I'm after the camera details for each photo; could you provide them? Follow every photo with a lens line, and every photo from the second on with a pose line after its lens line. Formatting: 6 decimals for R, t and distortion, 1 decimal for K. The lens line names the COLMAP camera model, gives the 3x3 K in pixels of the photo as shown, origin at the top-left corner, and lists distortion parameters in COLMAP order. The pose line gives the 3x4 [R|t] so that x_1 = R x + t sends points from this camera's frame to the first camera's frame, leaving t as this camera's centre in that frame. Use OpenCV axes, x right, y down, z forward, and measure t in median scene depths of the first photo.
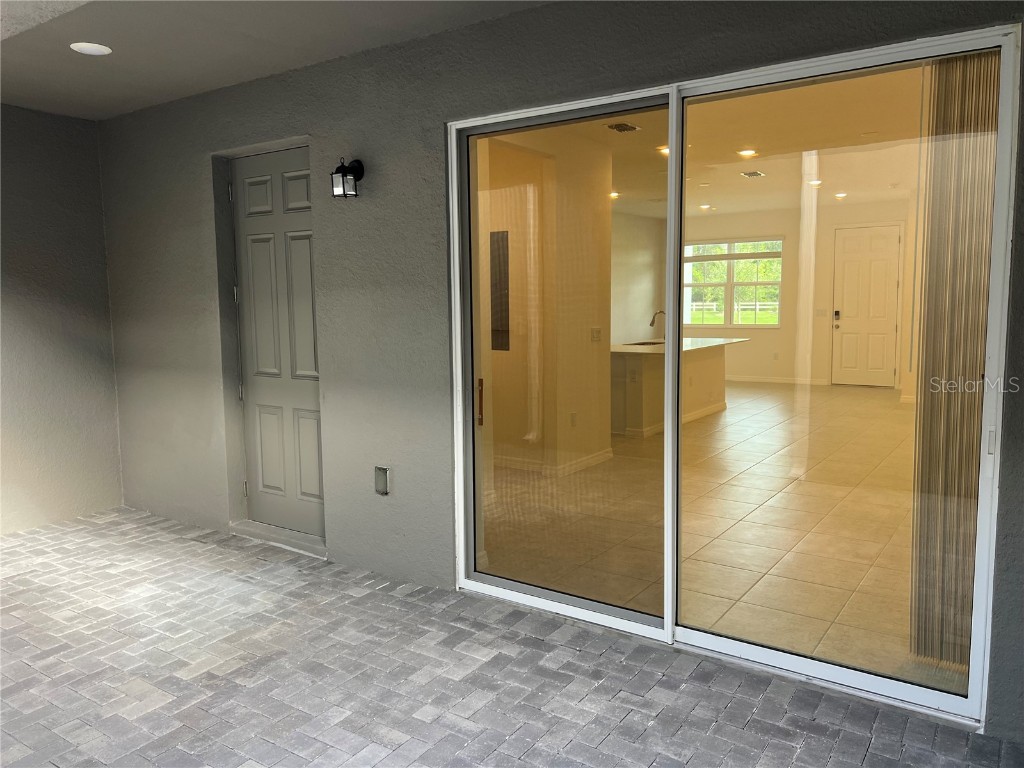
lens RADIAL K [[772.0, 0, 506.4], [0, 772.0, 380.8], [0, 0, 1]] dist [0.084875, -0.093837]
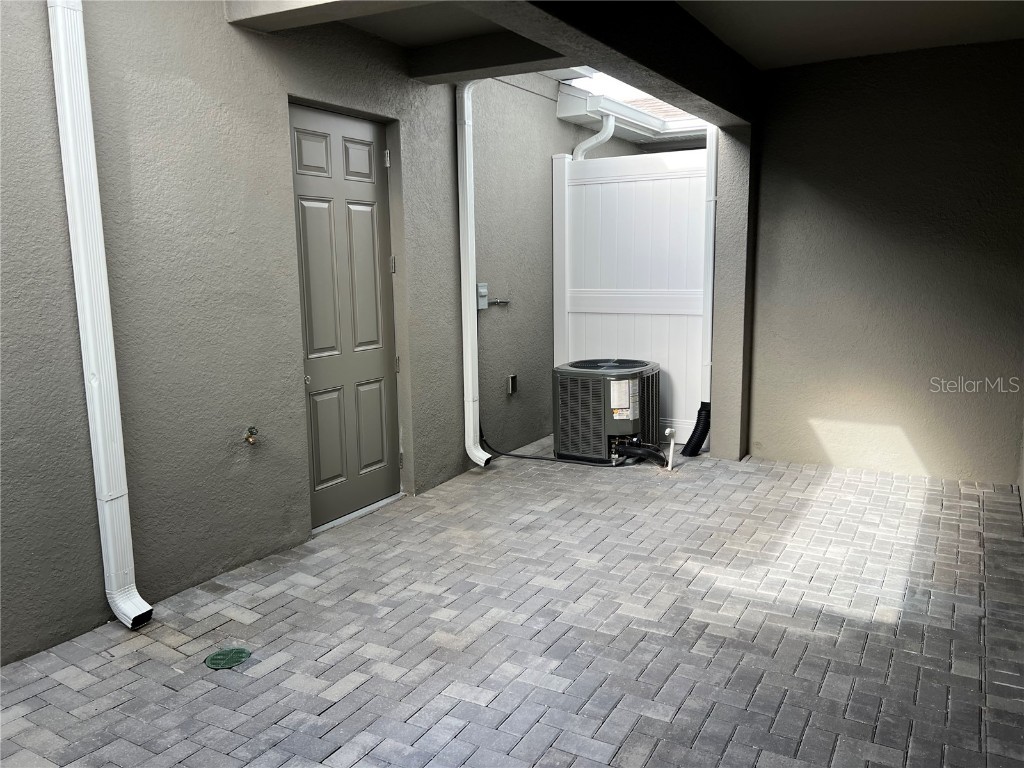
lens RADIAL K [[765.8, 0, 508.8], [0, 765.8, 386.8], [0, 0, 1]] dist [0.064694, -0.072606]
pose [[0.089533, 0.178224, -0.979908, 0.383659], [-0.102716, 0.980266, 0.168904, -0.048413], [0.990673, 0.085530, 0.106072, 0.470026]]
